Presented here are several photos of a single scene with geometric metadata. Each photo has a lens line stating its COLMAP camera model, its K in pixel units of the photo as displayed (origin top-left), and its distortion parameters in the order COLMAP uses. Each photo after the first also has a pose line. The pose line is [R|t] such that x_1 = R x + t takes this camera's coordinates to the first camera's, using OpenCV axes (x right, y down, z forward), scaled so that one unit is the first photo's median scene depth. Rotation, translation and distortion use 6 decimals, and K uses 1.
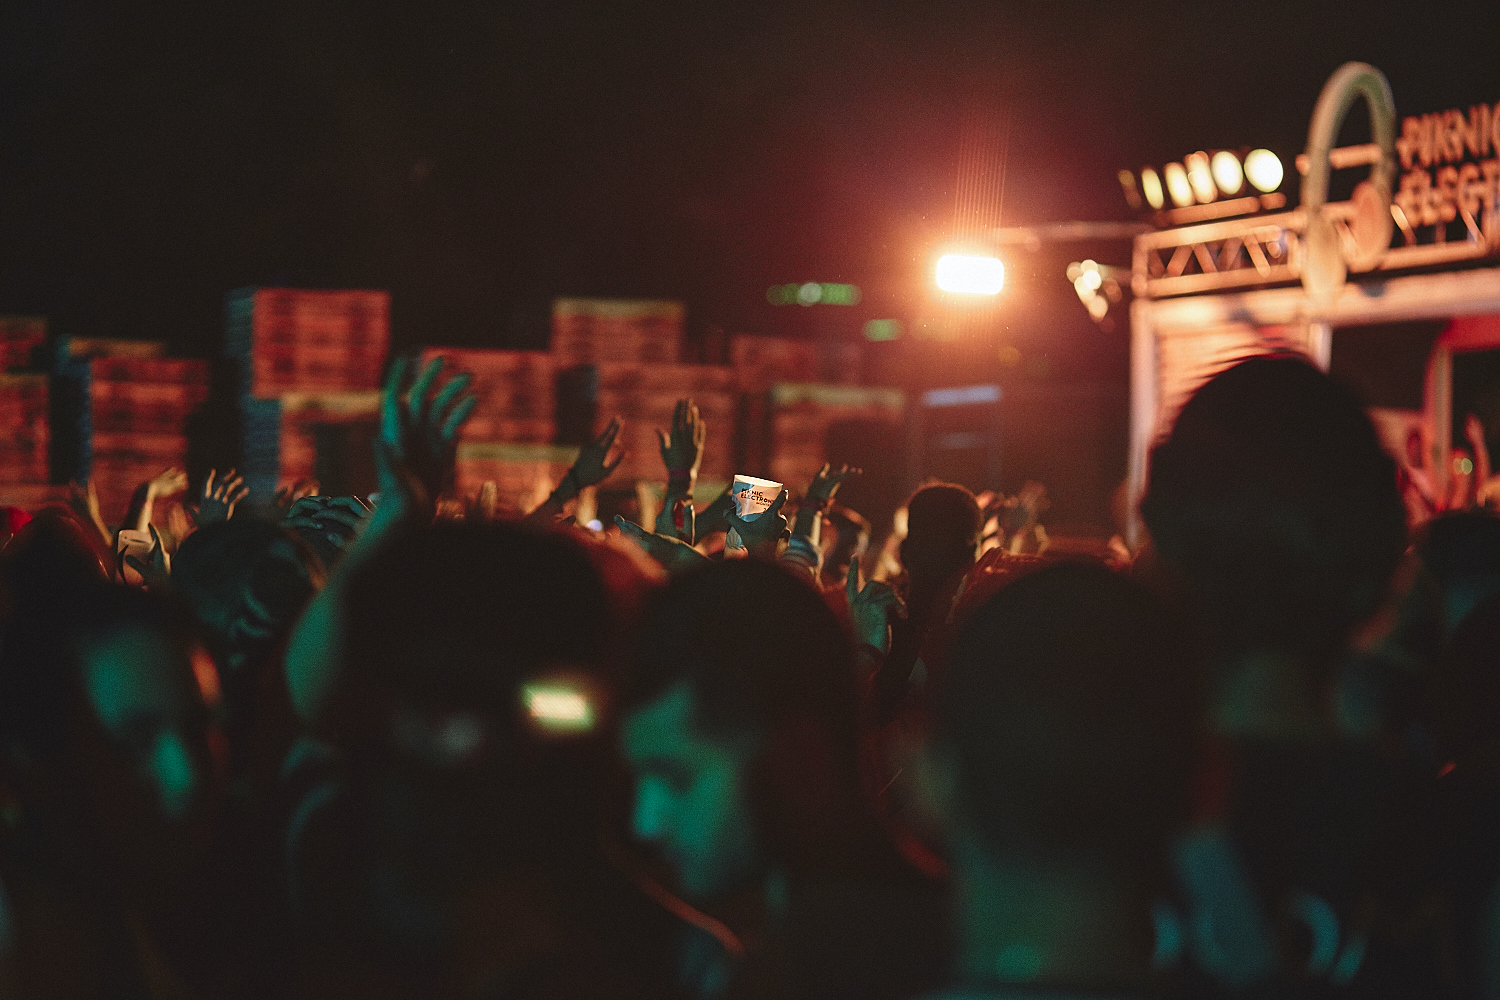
lens RADIAL K [[3623.6, 0, 749.5], [0, 3623.6, 500.5], [0, 0, 1]] dist [-0.232770, 0.000000]
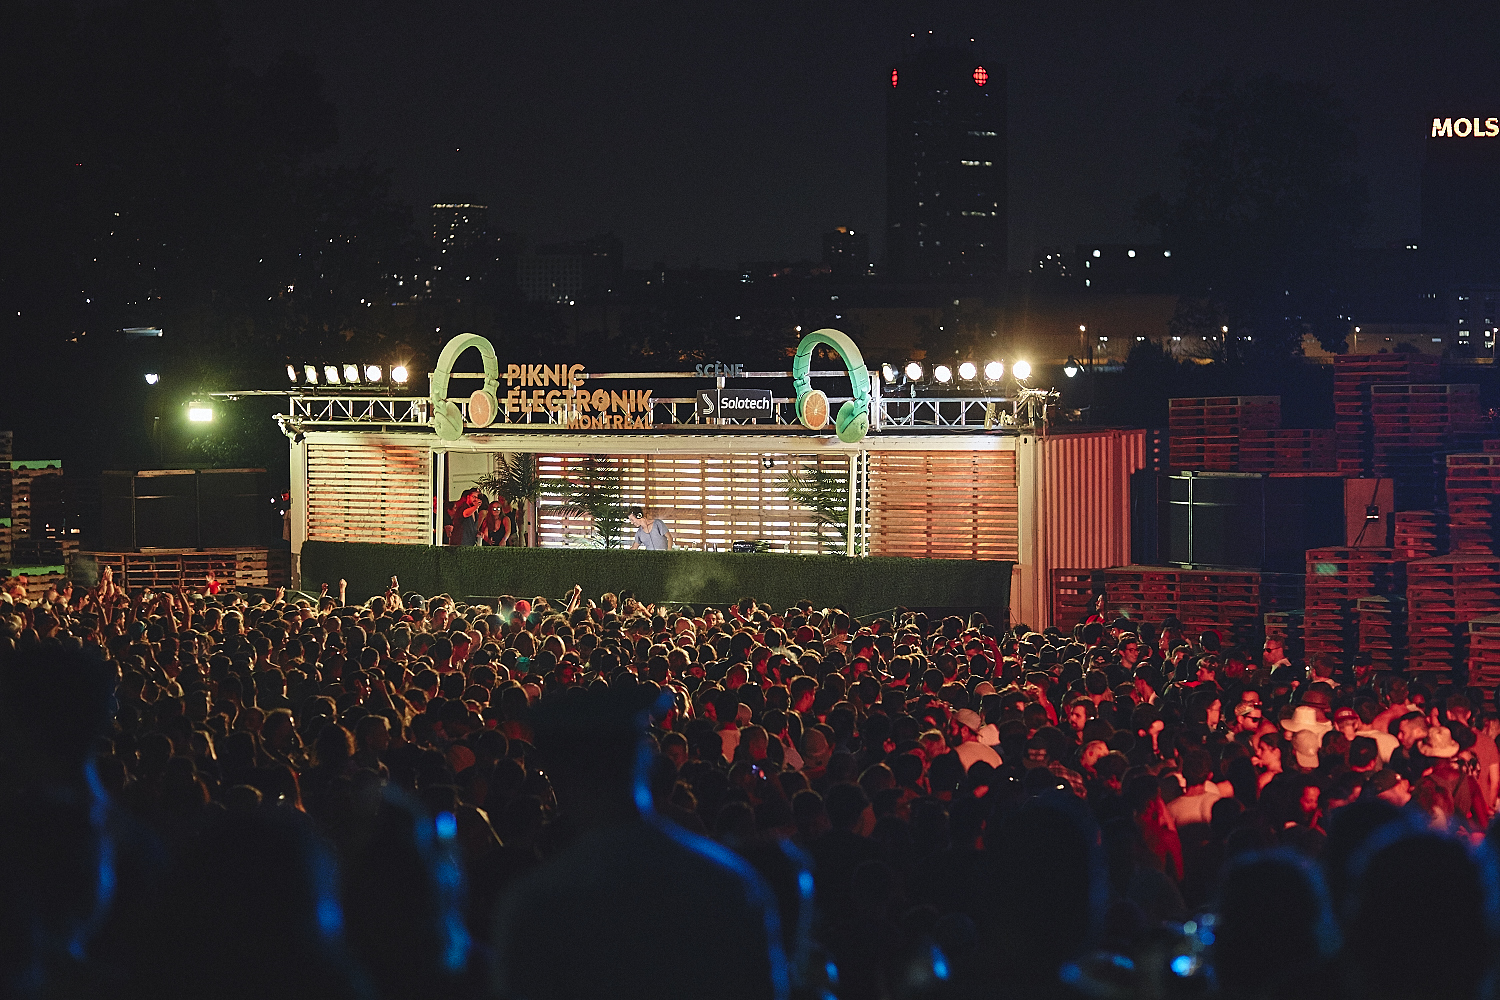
lens RADIAL K [[3623.6, 0, 746.2], [0, 3623.6, 496.2], [0, 0, 1]] dist [-0.232770, 0.000000]
pose [[0.804802, -0.028311, 0.592868, -0.962135], [0.002769, 0.999030, 0.043948, -0.116209], [-0.593537, -0.033728, 0.804099, -0.821668]]
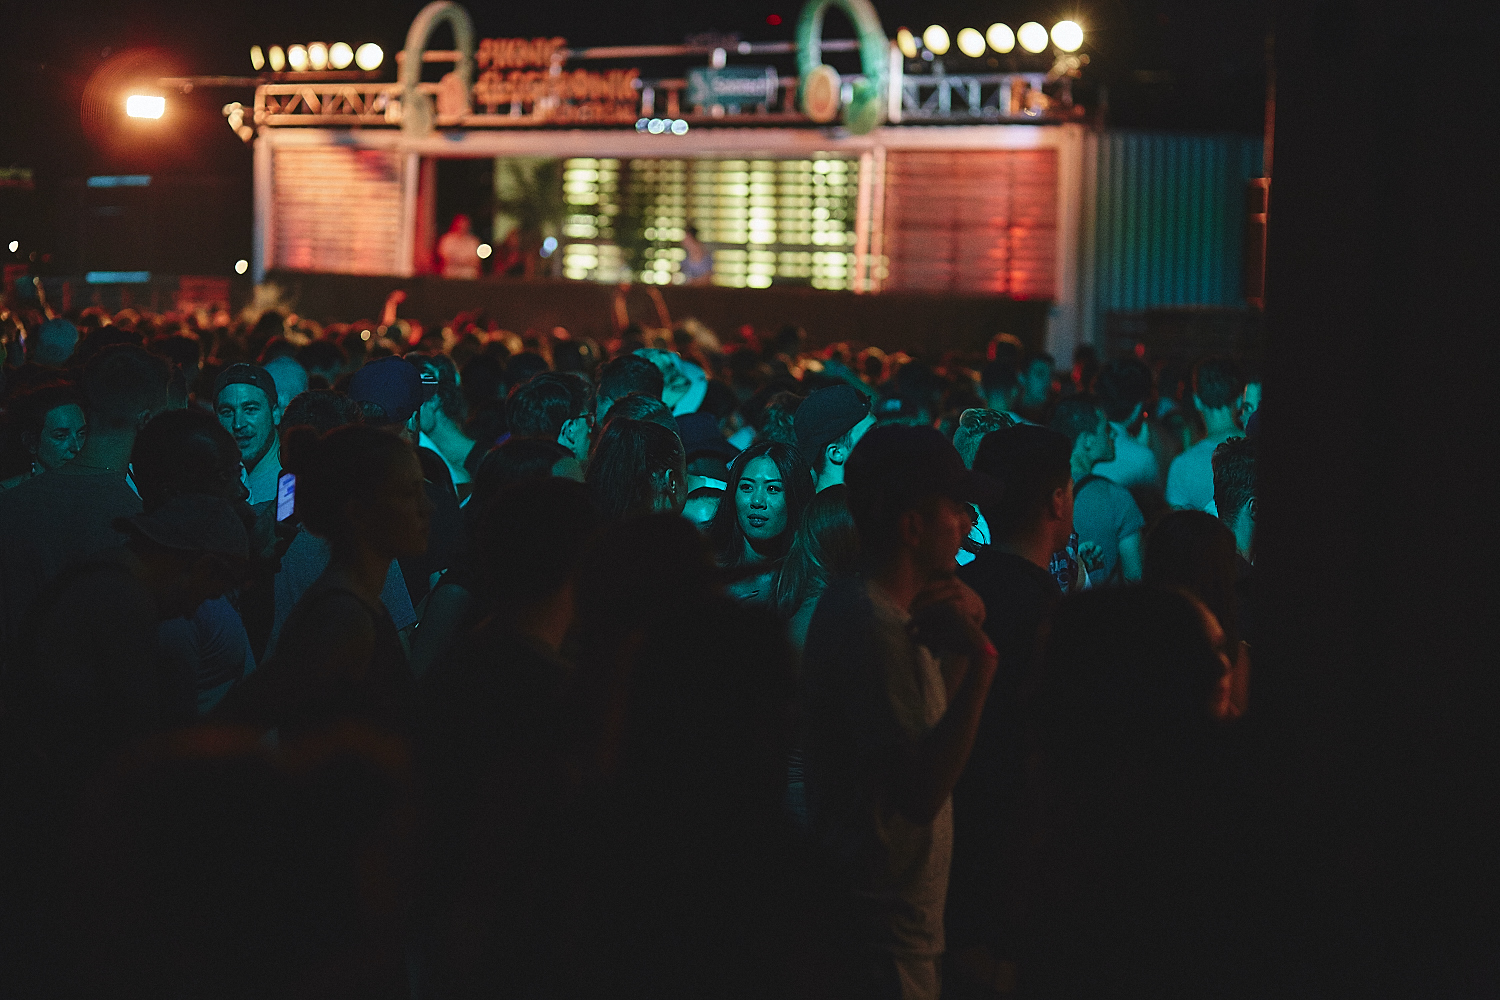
lens RADIAL K [[3623.6, 0, 753.7], [0, 3623.6, 505.4], [0, 0, 1]] dist [-0.232770, 0.000000]
pose [[0.901333, -0.010347, 0.433004, -0.423464], [-0.027980, 0.996235, 0.082049, -0.028409], [-0.432223, -0.086069, 0.897650, -0.582095]]
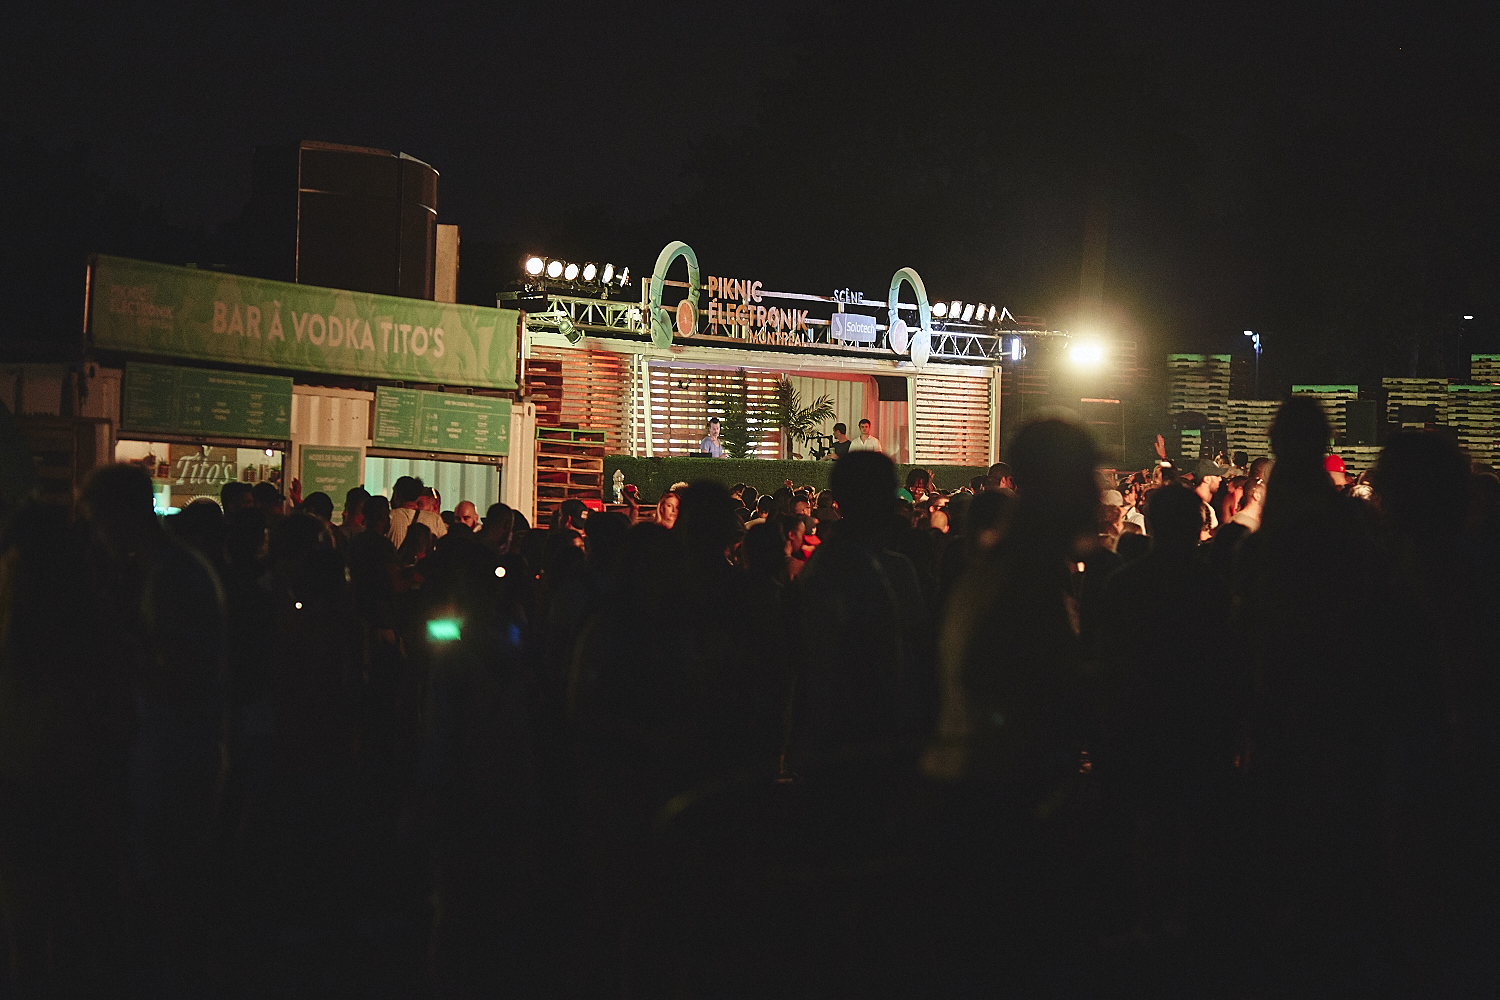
lens RADIAL K [[3623.6, 0, 747.5], [0, 3623.6, 504.6], [0, 0, 1]] dist [-0.232770, 0.000000]
pose [[-0.575331, -0.057728, 0.815881, -1.568167], [-0.063302, 0.997657, 0.025951, -0.023927], [-0.815468, -0.036716, -0.577637, 2.147421]]
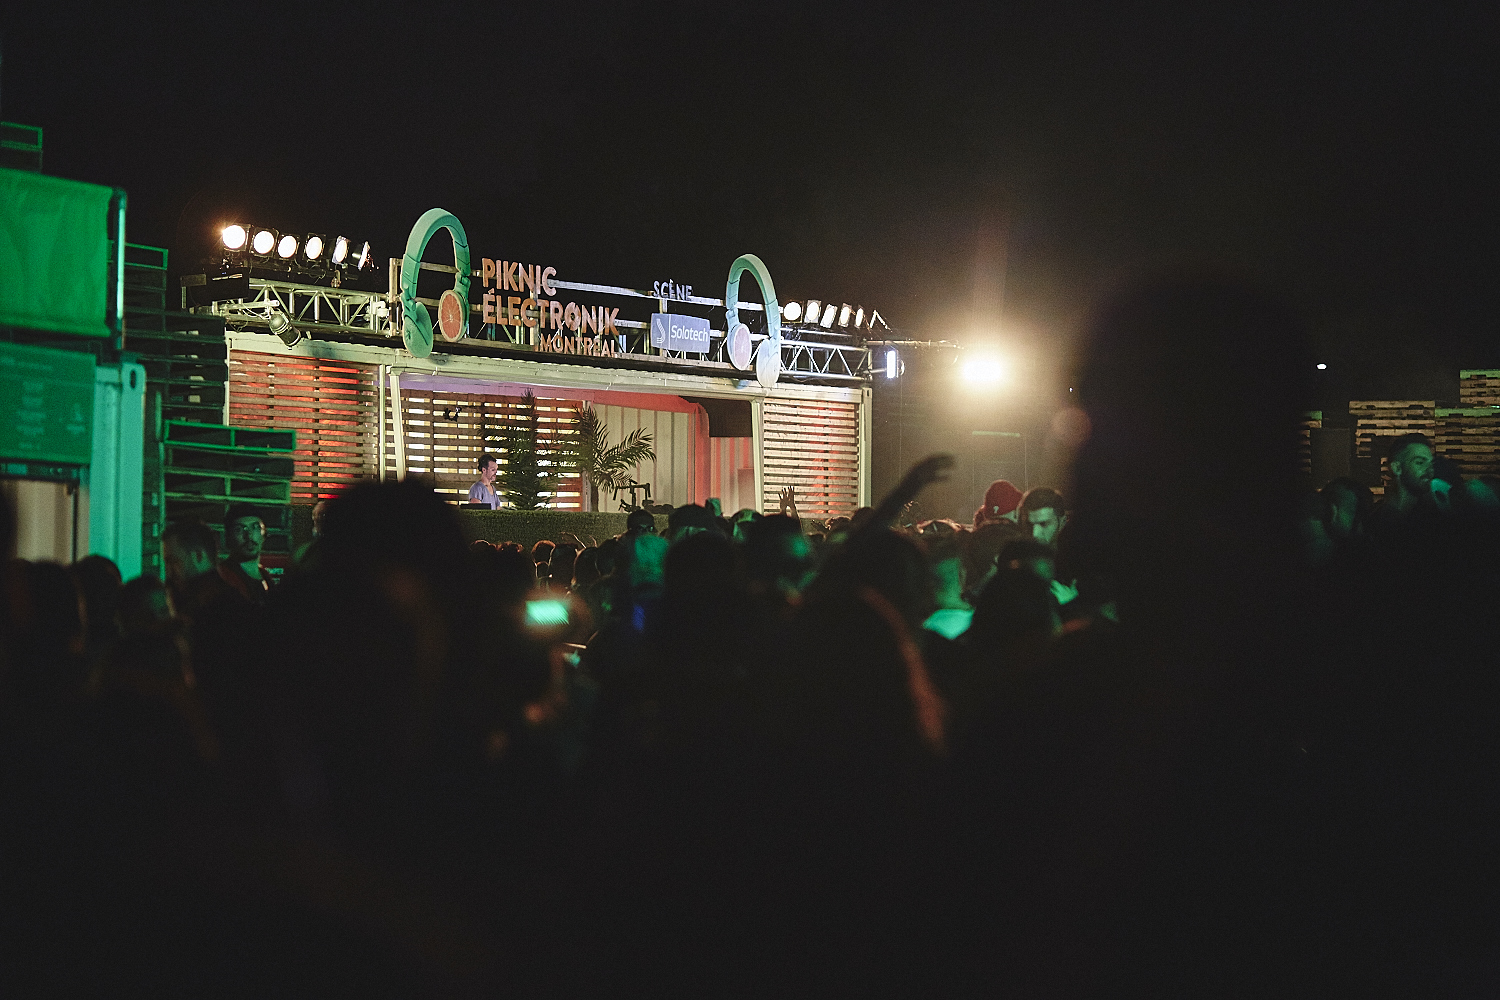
lens RADIAL K [[3623.6, 0, 753.1], [0, 3623.6, 495.3], [0, 0, 1]] dist [-0.232770, 0.000000]
pose [[-0.624799, -0.027676, 0.780295, -1.087993], [-0.047844, 0.998851, -0.002882, -0.001846], [-0.779318, -0.039133, -0.625405, 1.811382]]
